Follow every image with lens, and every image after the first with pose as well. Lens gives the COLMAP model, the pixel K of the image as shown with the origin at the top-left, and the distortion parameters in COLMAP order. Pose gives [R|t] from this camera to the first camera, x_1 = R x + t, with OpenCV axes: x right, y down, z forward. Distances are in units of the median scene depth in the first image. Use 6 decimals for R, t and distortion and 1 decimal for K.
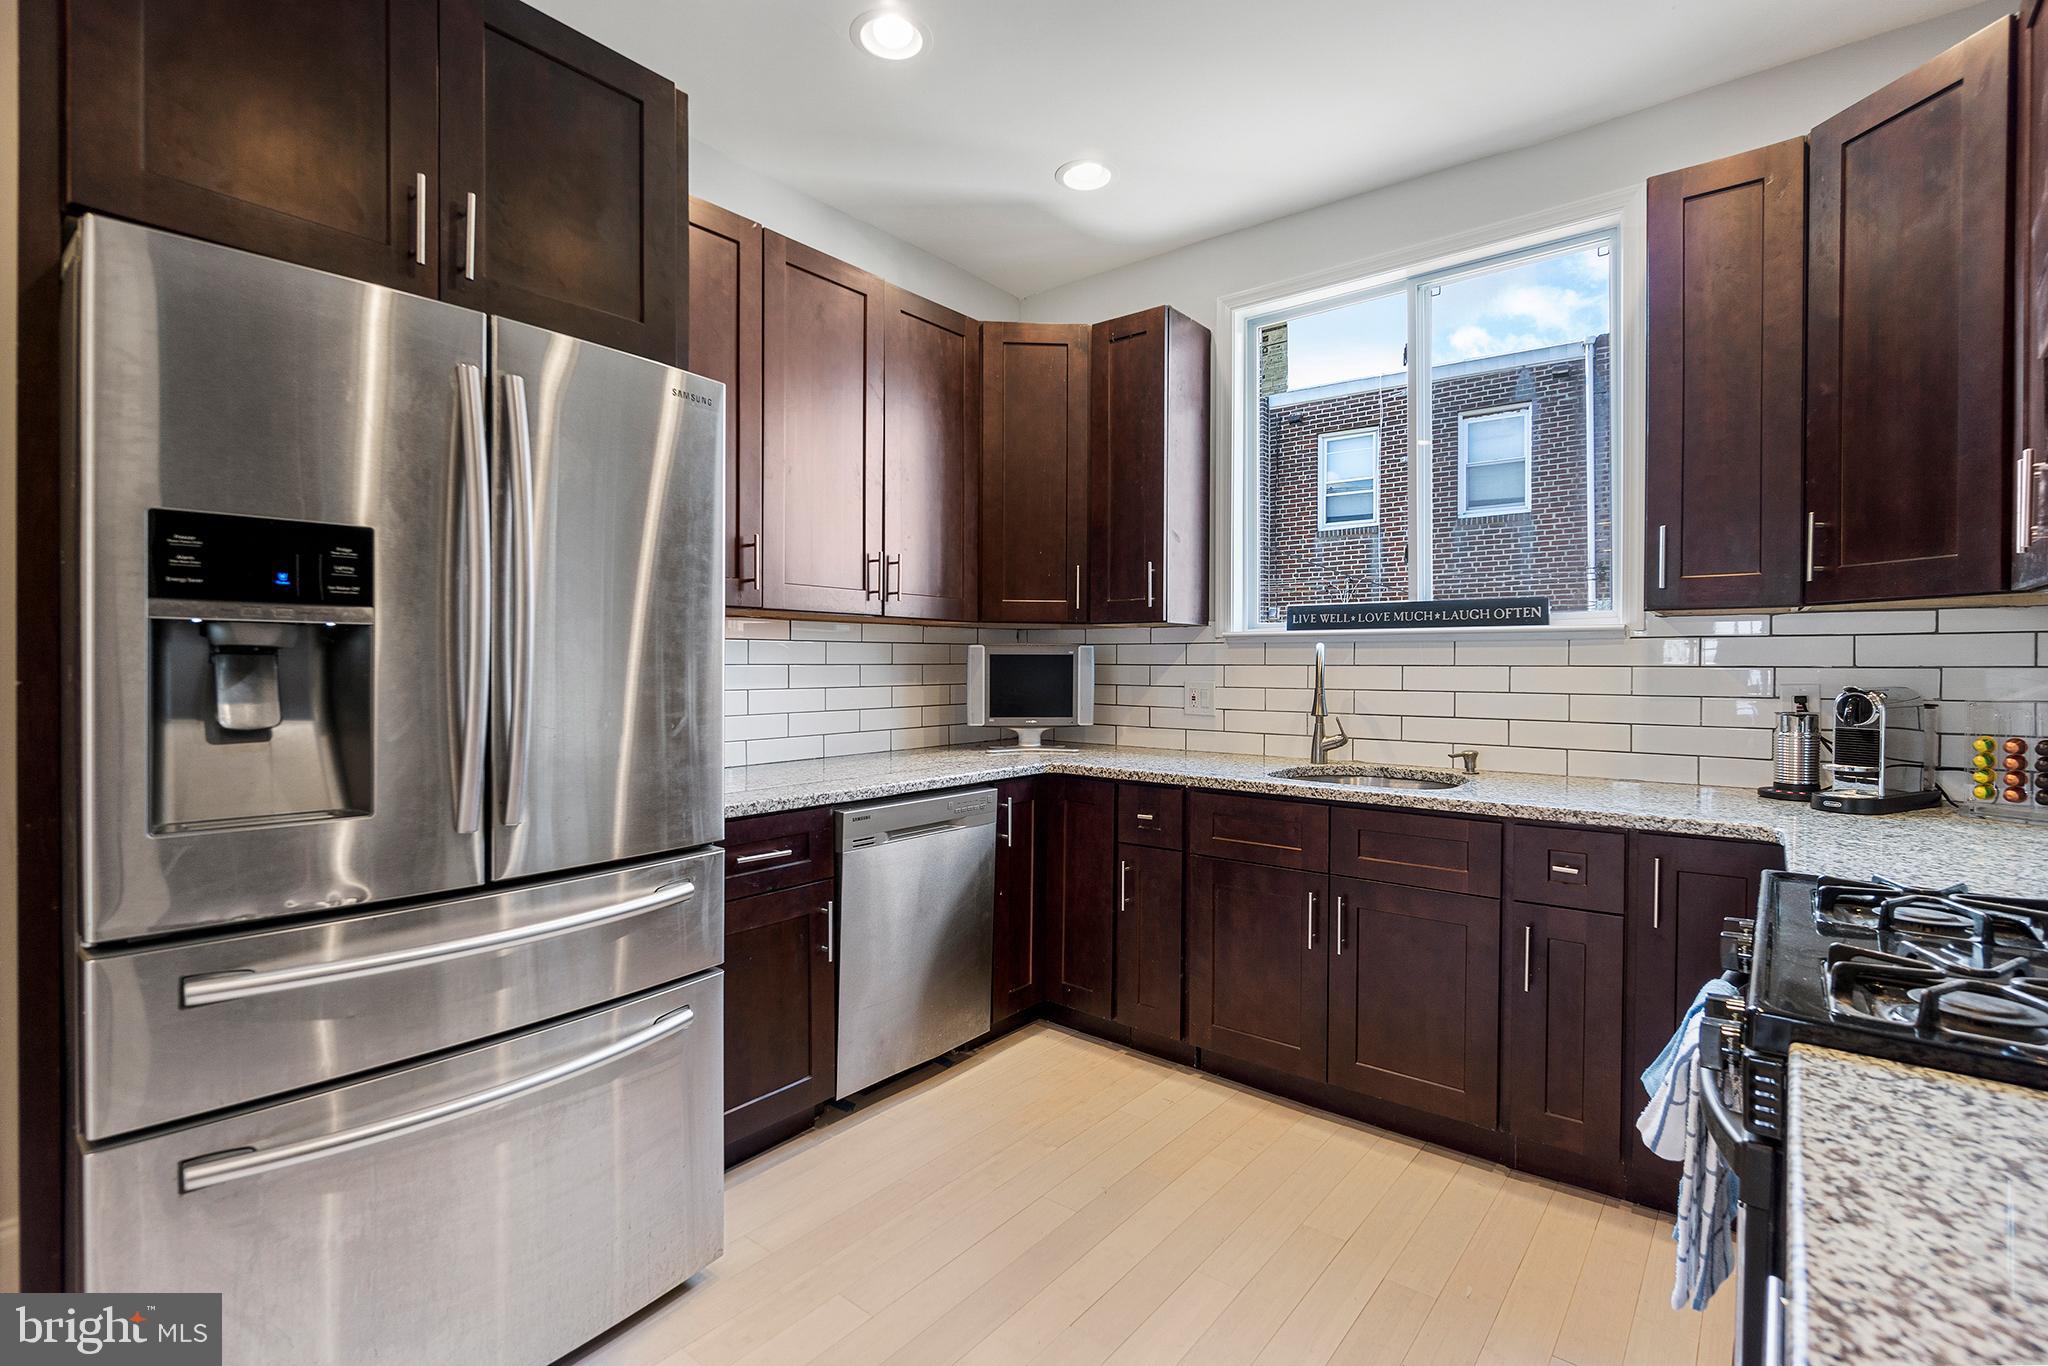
lens RADIAL K [[945.2, 0, 1035.7], [0, 945.2, 673.5], [0, 0, 1]] dist [-0.000526, 0.000177]
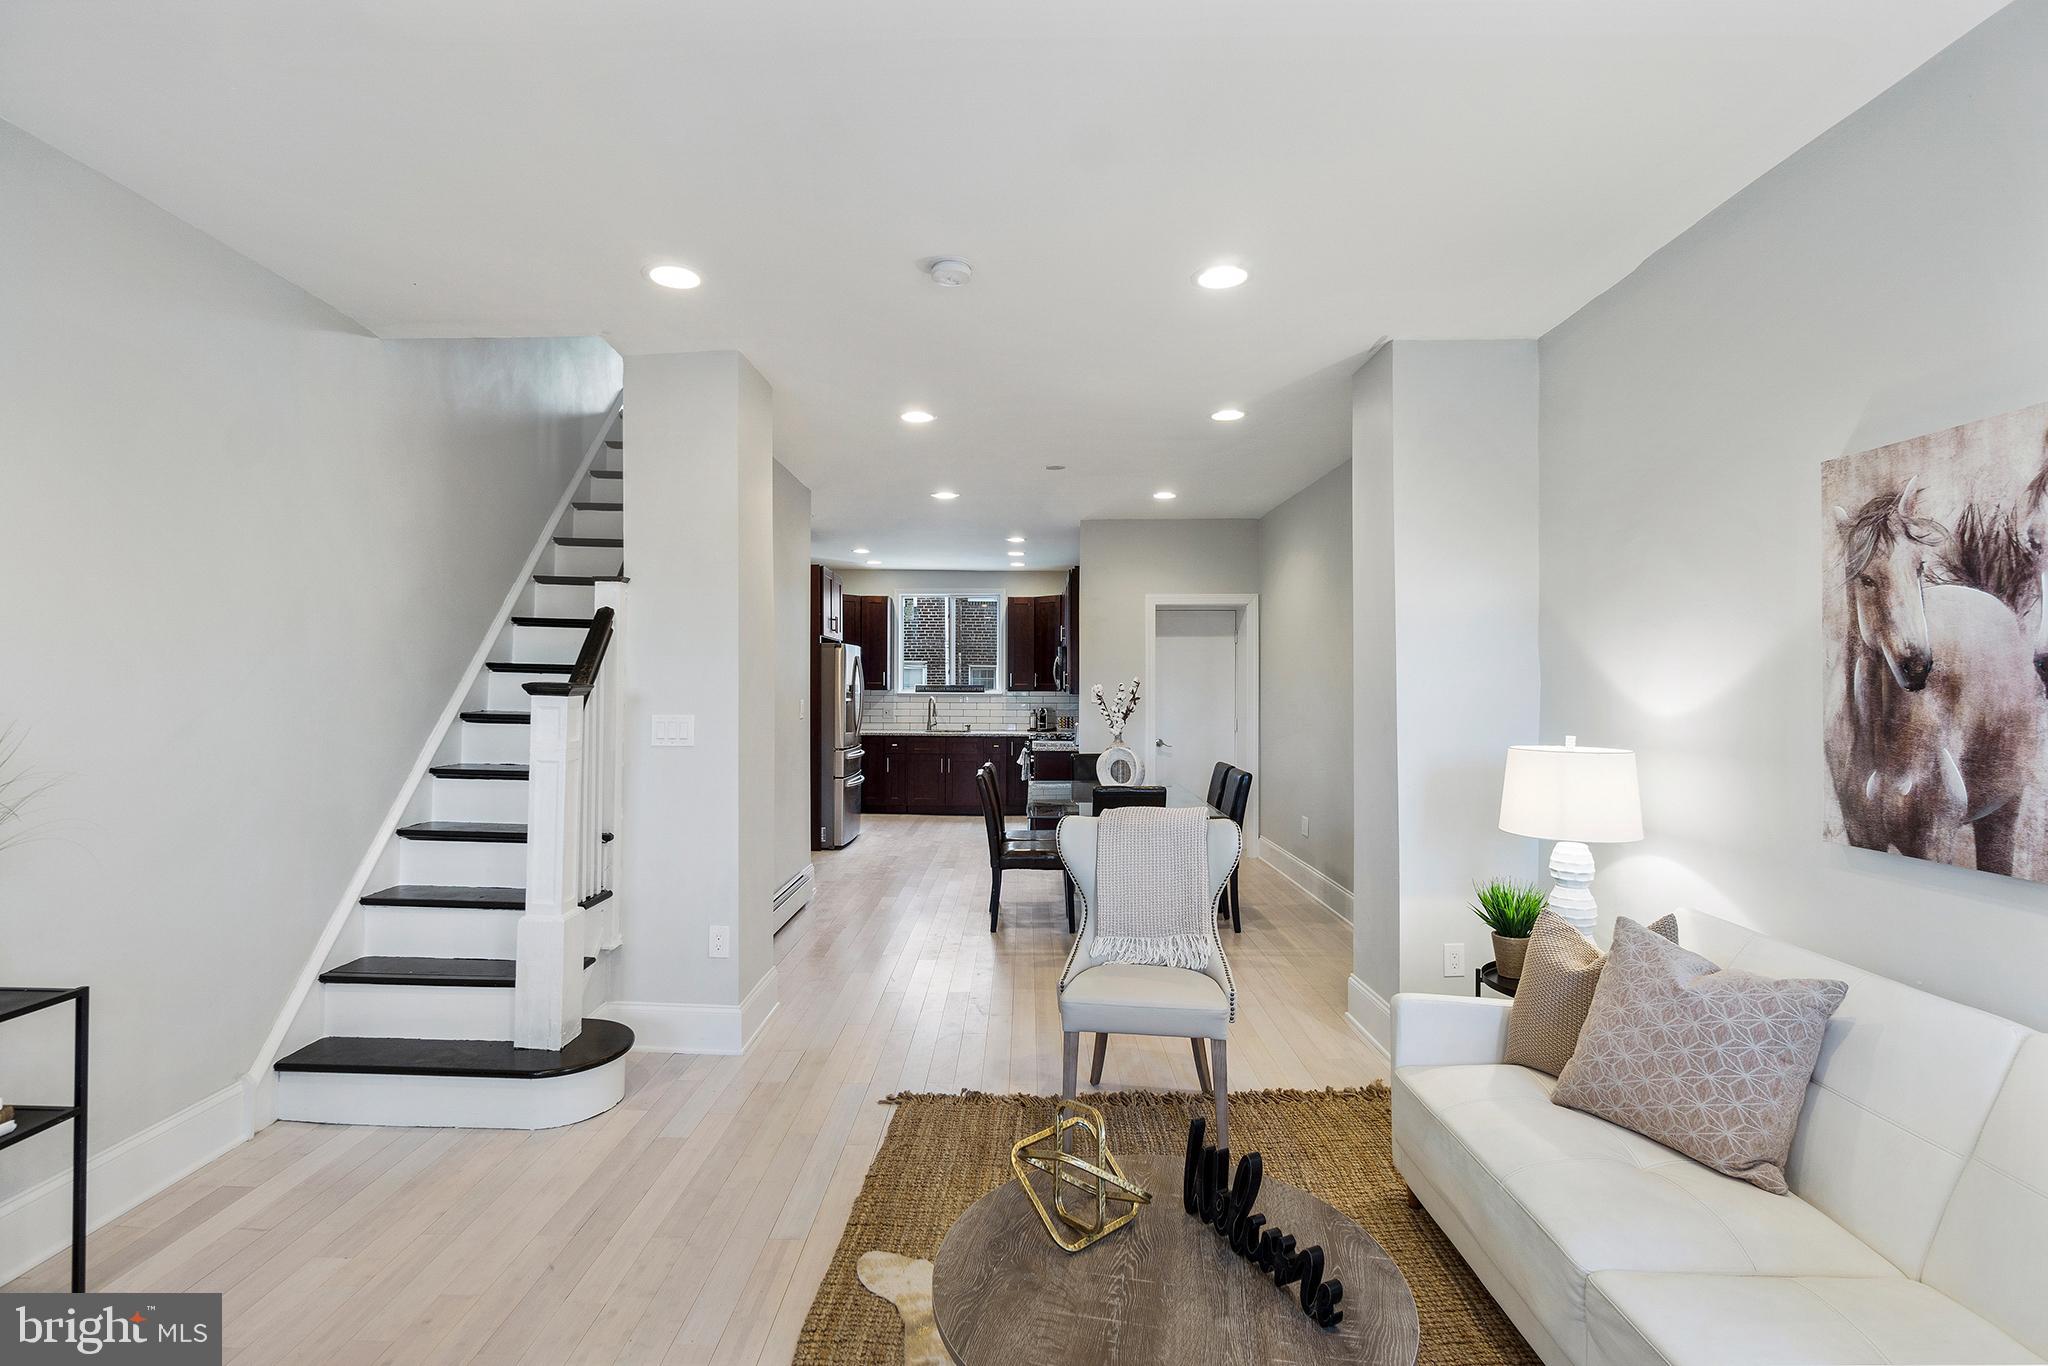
lens RADIAL K [[933.9, 0, 1005.2], [0, 933.9, 679.0], [0, 0, 1]] dist [-0.008423, 0.001503]
pose [[0.799455, 0.006398, 0.600692, -1.595112], [0.002718, 0.999895, -0.014268, -0.047494], [-0.600720, 0.013039, 0.799353, -1.999047]]
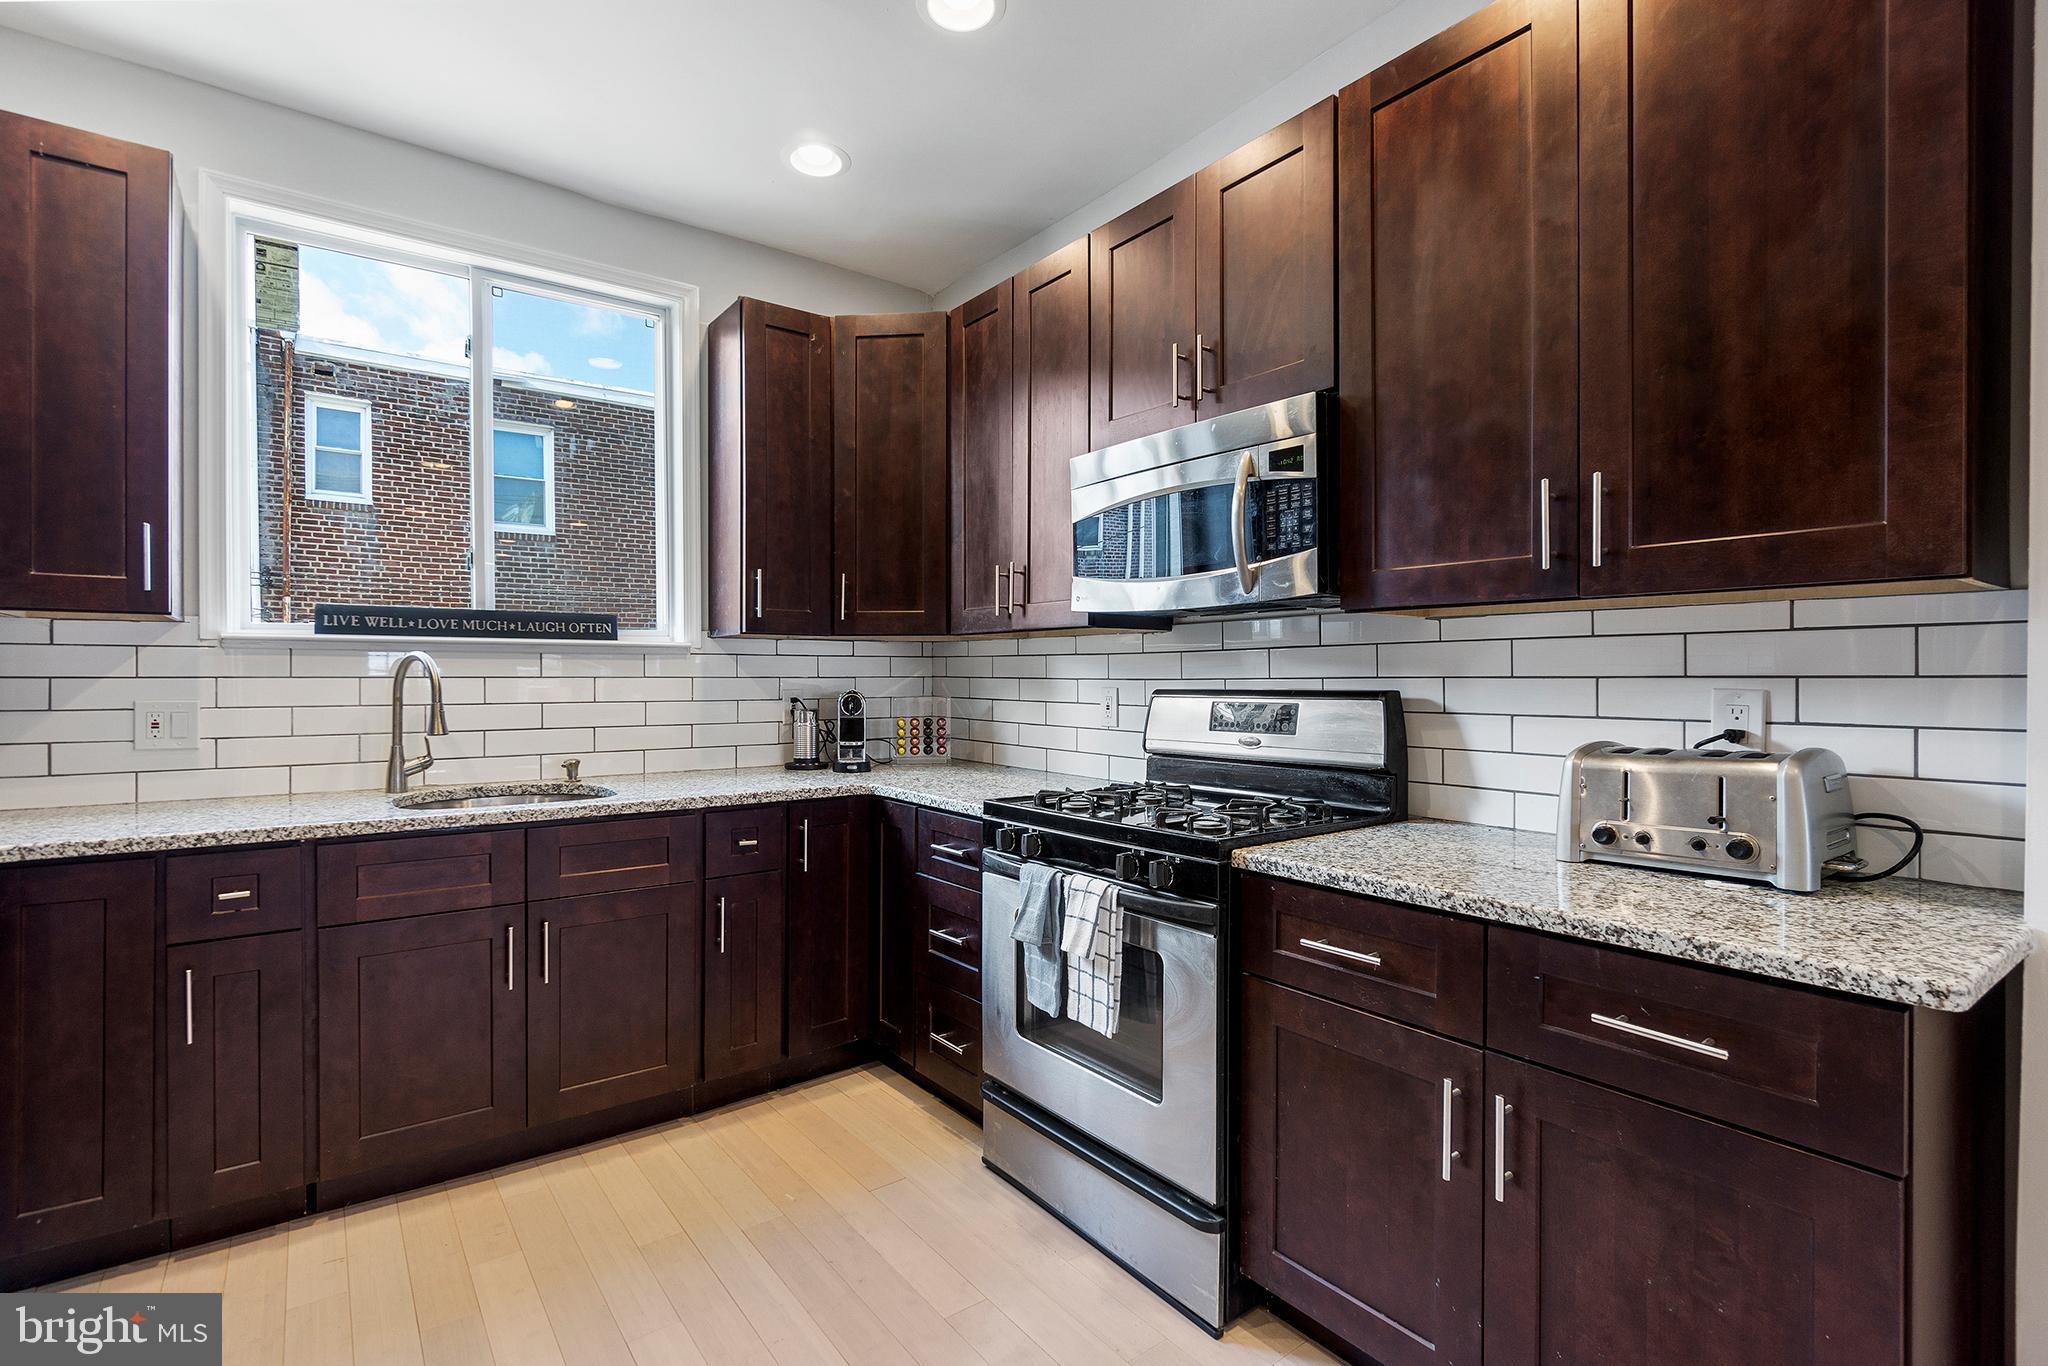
lens RADIAL K [[933.9, 0, 1005.2], [0, 933.9, 679.0], [0, 0, 1]] dist [-0.008423, 0.001503]
pose [[0.261434, -0.003501, 0.965215, -0.368014], [0.011320, 0.999936, 0.000561, -0.001460], [-0.965155, 0.010780, 0.261457, 0.251935]]
